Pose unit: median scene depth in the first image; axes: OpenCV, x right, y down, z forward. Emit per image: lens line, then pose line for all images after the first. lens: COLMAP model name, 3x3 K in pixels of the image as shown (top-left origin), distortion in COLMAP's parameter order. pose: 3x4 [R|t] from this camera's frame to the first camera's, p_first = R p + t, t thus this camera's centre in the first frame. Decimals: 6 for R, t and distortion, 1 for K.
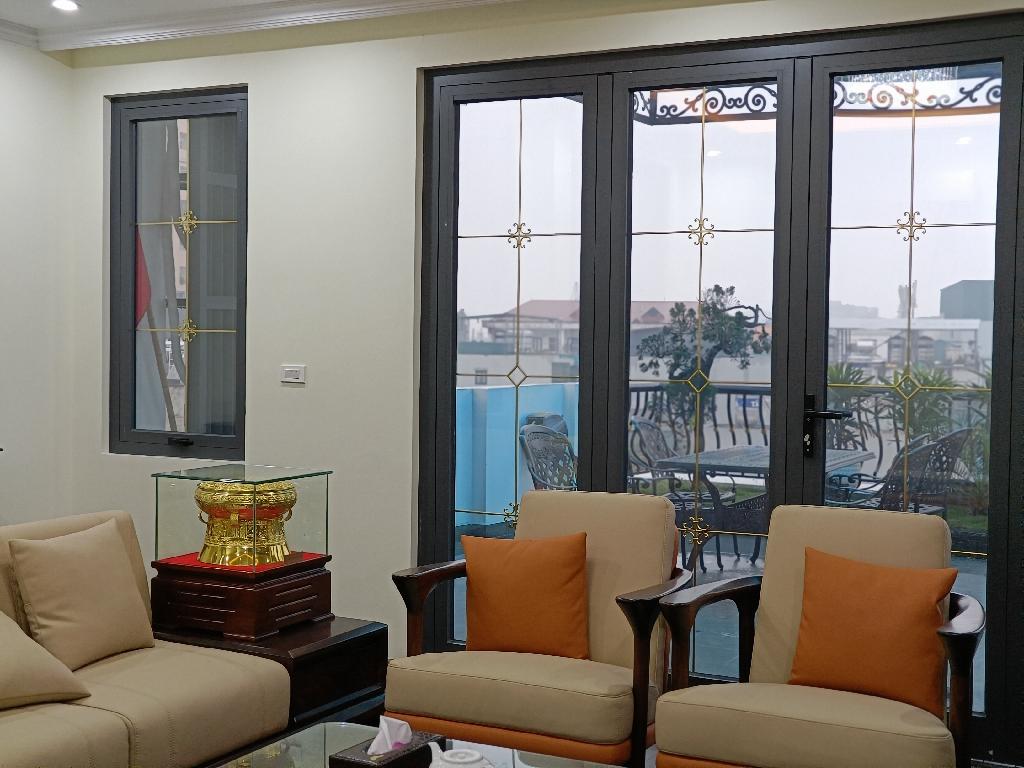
lens RADIAL K [[1374.2, 0, 512.5], [0, 1374.2, 374.8], [0, 0, 1]] dist [0.054475, 0.000000]
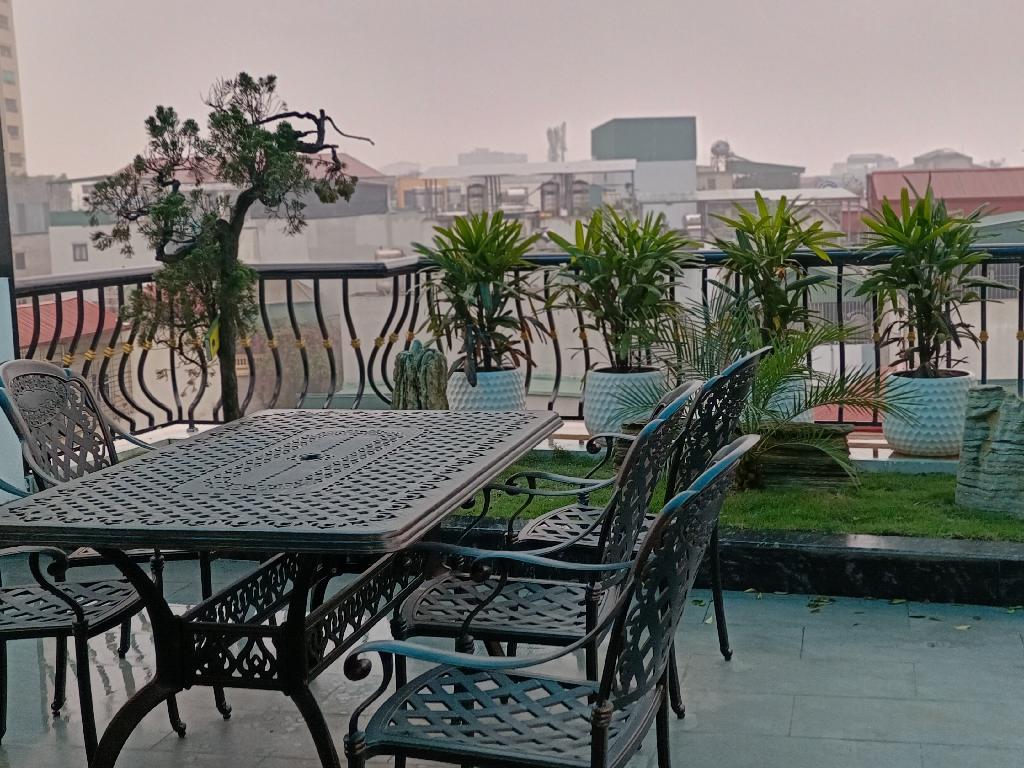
lens RADIAL K [[1374.2, 0, 508.1], [0, 1374.2, 386.9], [0, 0, 1]] dist [0.054475, 0.000000]
pose [[0.968924, -0.080307, 0.233959, 0.121471], [0.054212, 0.991778, 0.115918, -0.002989], [-0.241344, -0.099633, 0.965311, 0.488903]]
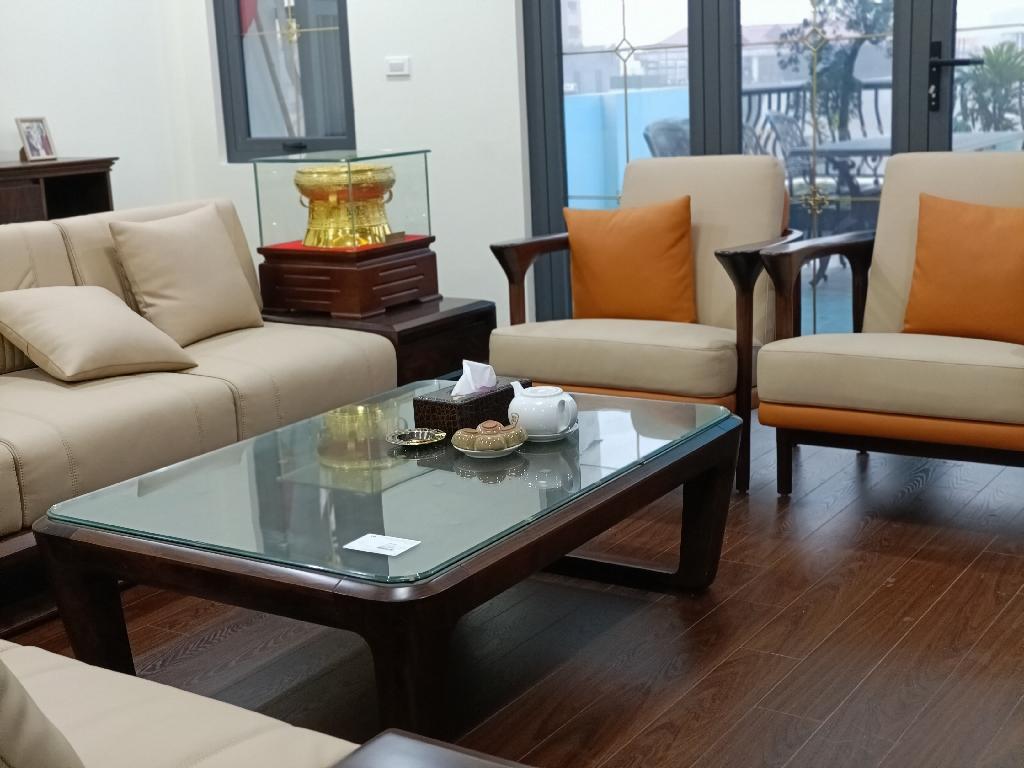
lens RADIAL K [[1374.2, 0, 527.7], [0, 1374.2, 368.4], [0, 0, 1]] dist [0.054475, 0.000000]
pose [[0.993077, -0.037871, -0.111195, 0.018661], [0.057052, 0.982960, 0.174743, 0.025254], [0.102682, -0.179877, 0.978315, 0.009686]]
